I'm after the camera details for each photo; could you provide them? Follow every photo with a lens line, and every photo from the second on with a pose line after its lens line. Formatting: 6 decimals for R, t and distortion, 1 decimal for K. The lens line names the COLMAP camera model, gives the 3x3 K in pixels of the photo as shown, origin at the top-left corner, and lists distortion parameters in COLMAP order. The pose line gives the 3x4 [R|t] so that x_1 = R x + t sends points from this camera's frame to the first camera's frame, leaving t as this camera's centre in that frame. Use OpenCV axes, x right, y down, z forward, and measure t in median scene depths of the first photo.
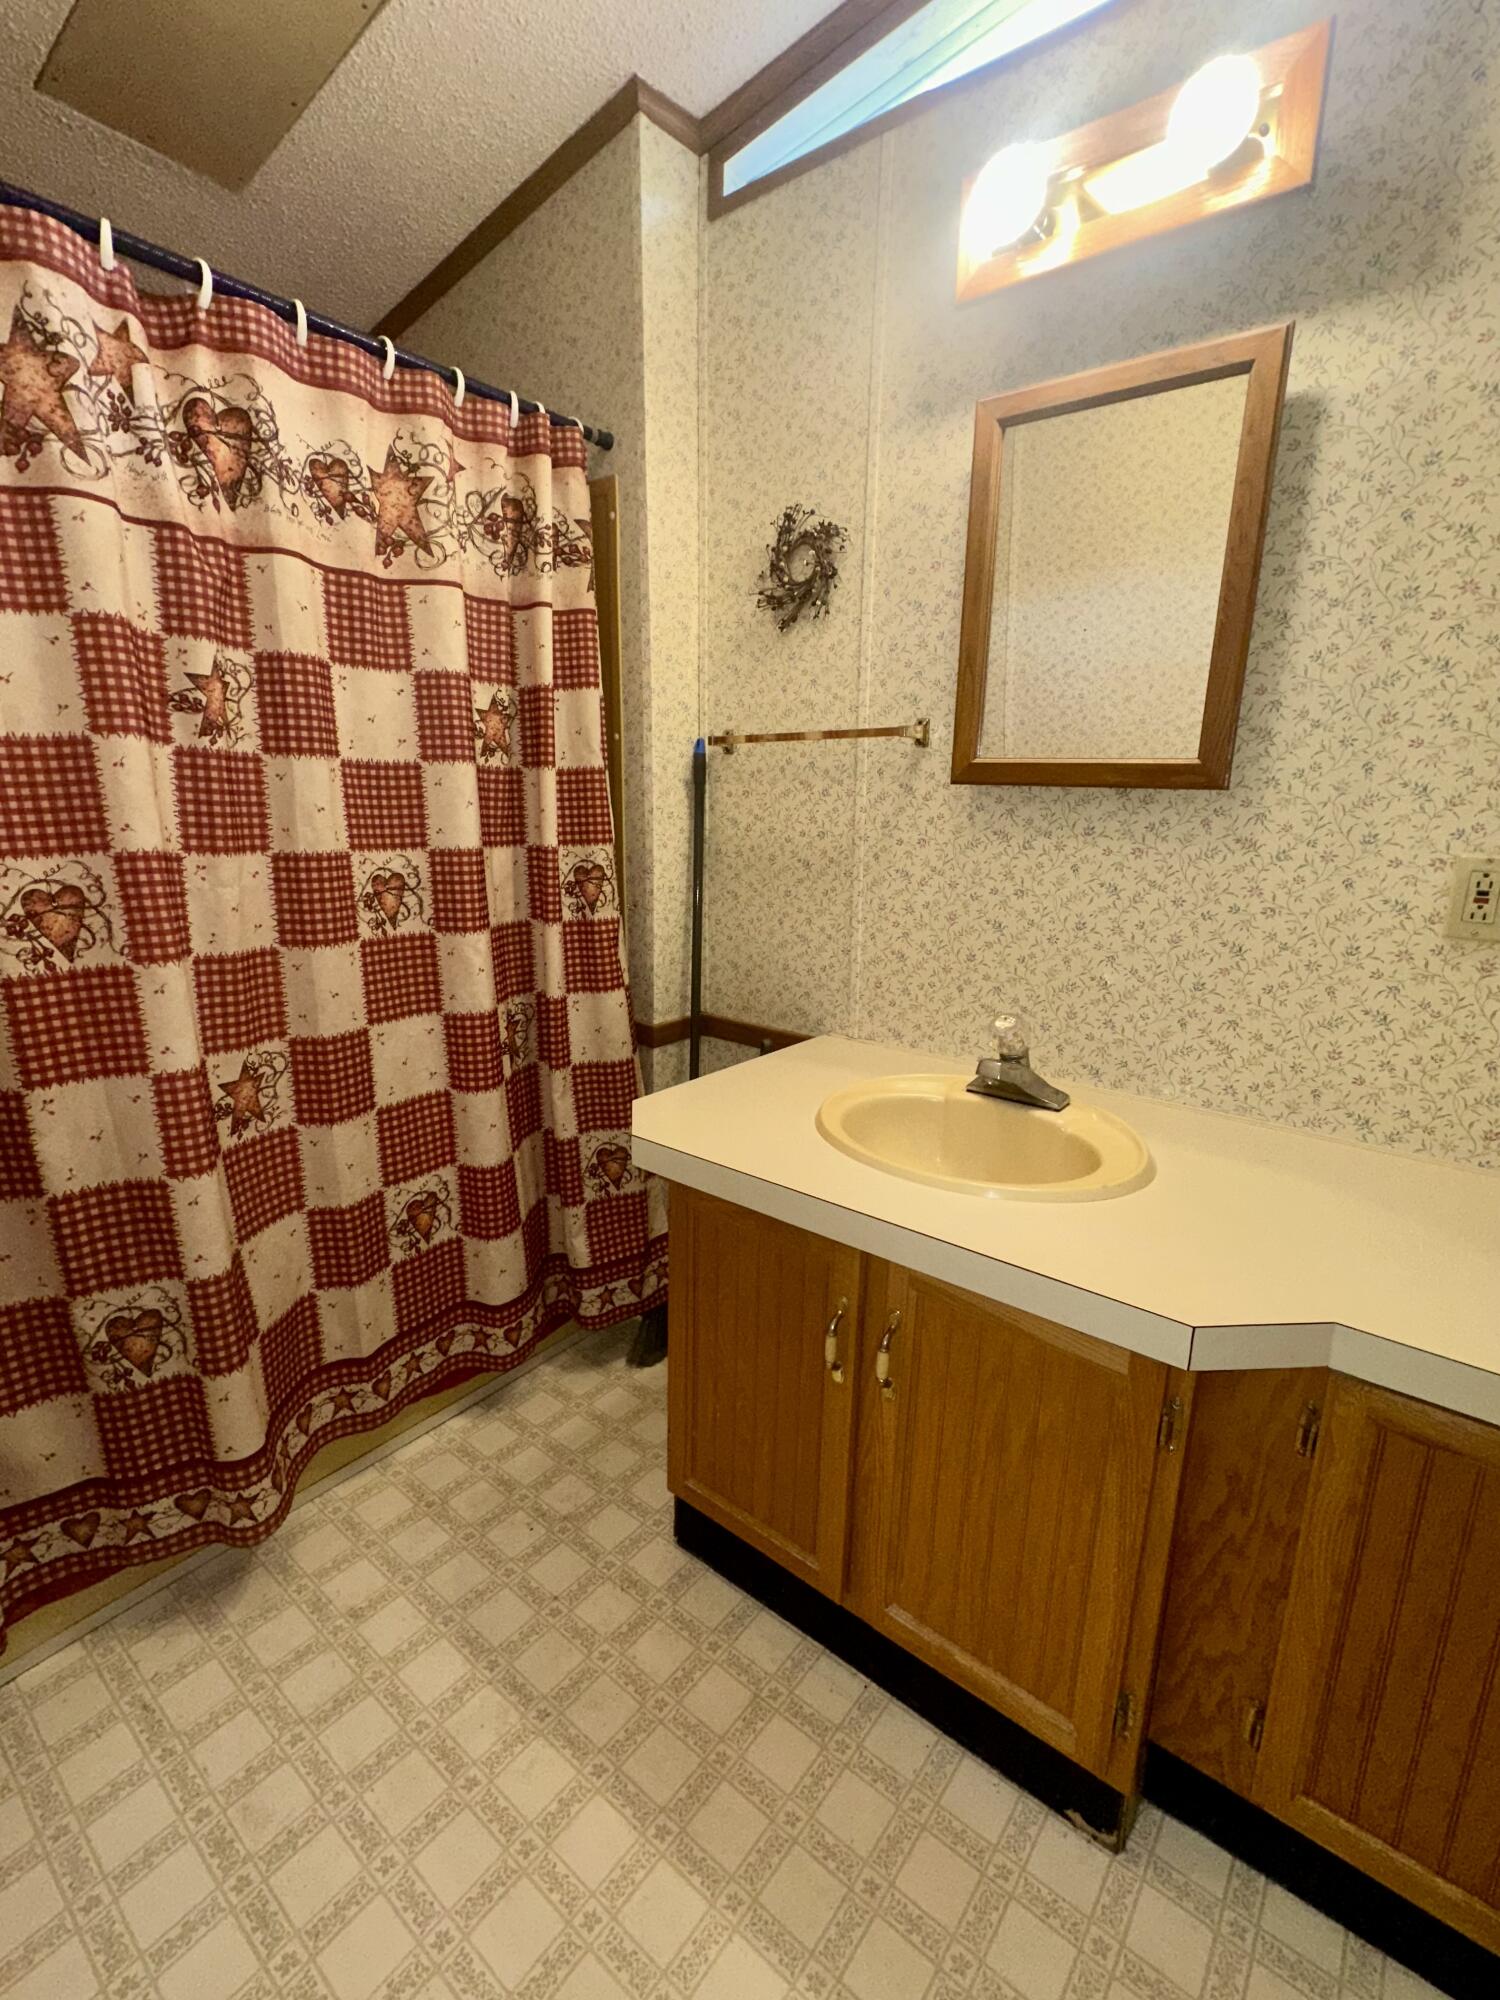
lens RADIAL K [[891.6, 0, 749.6], [0, 891.6, 1001.2], [0, 0, 1]] dist [-0.001696, -0.000182]
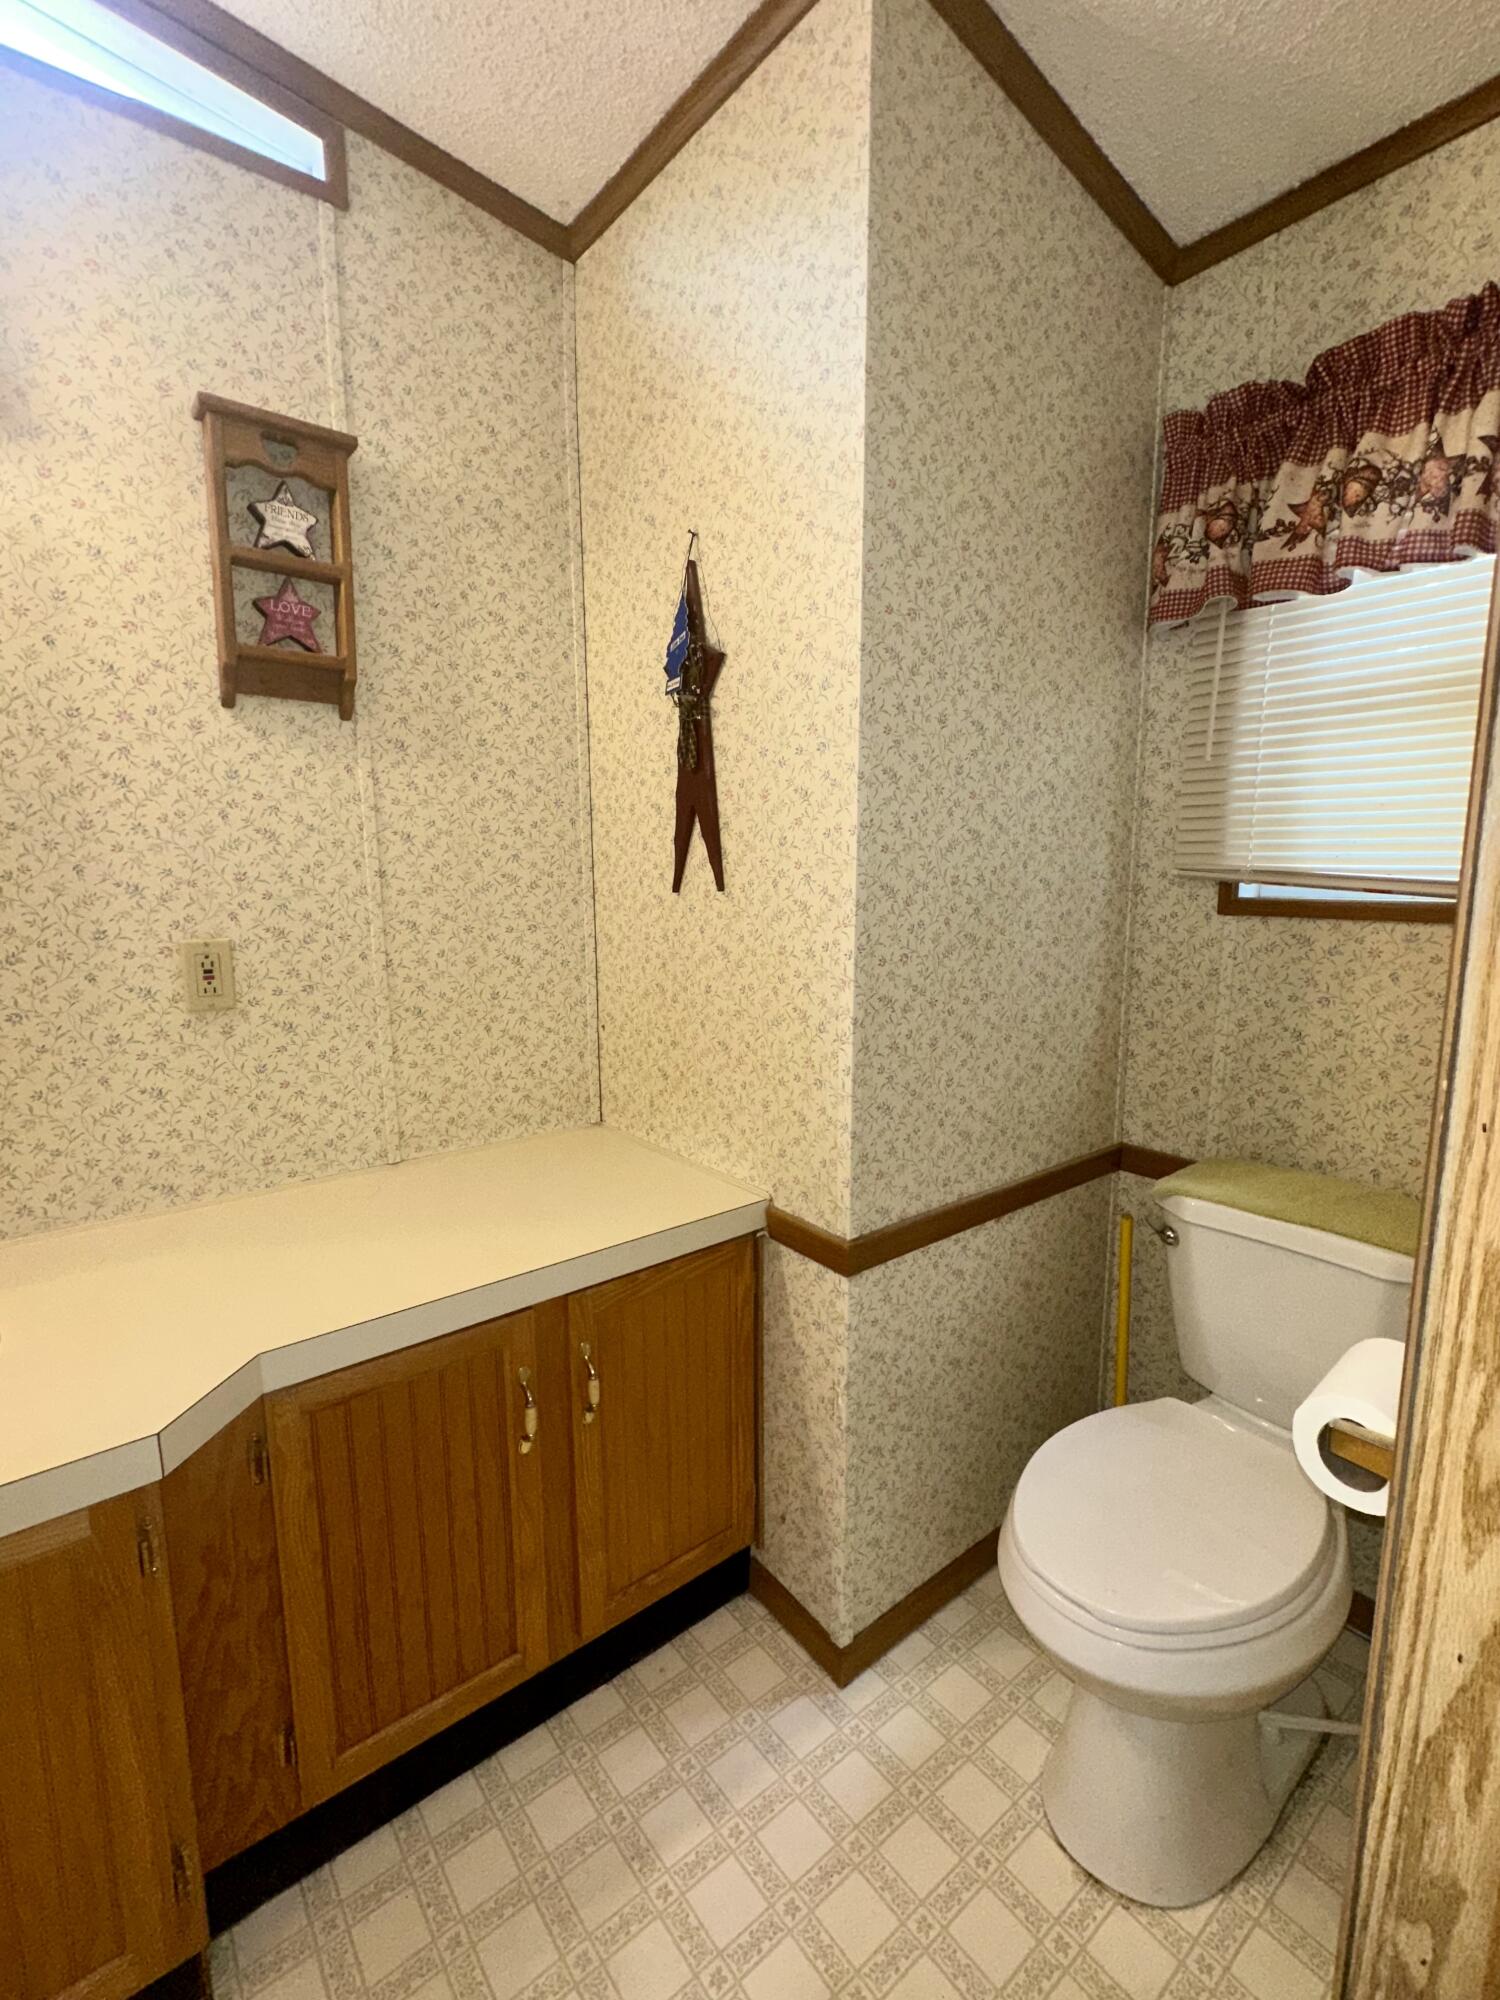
lens RADIAL K [[891.6, 0, 742.1], [0, 891.6, 1005.8], [0, 0, 1]] dist [-0.001696, -0.000182]
pose [[0.224074, -0.165515, 0.960414, -0.177907], [0.234242, 0.965731, 0.111780, -0.042385], [-0.946003, 0.199923, 0.255166, 0.020382]]
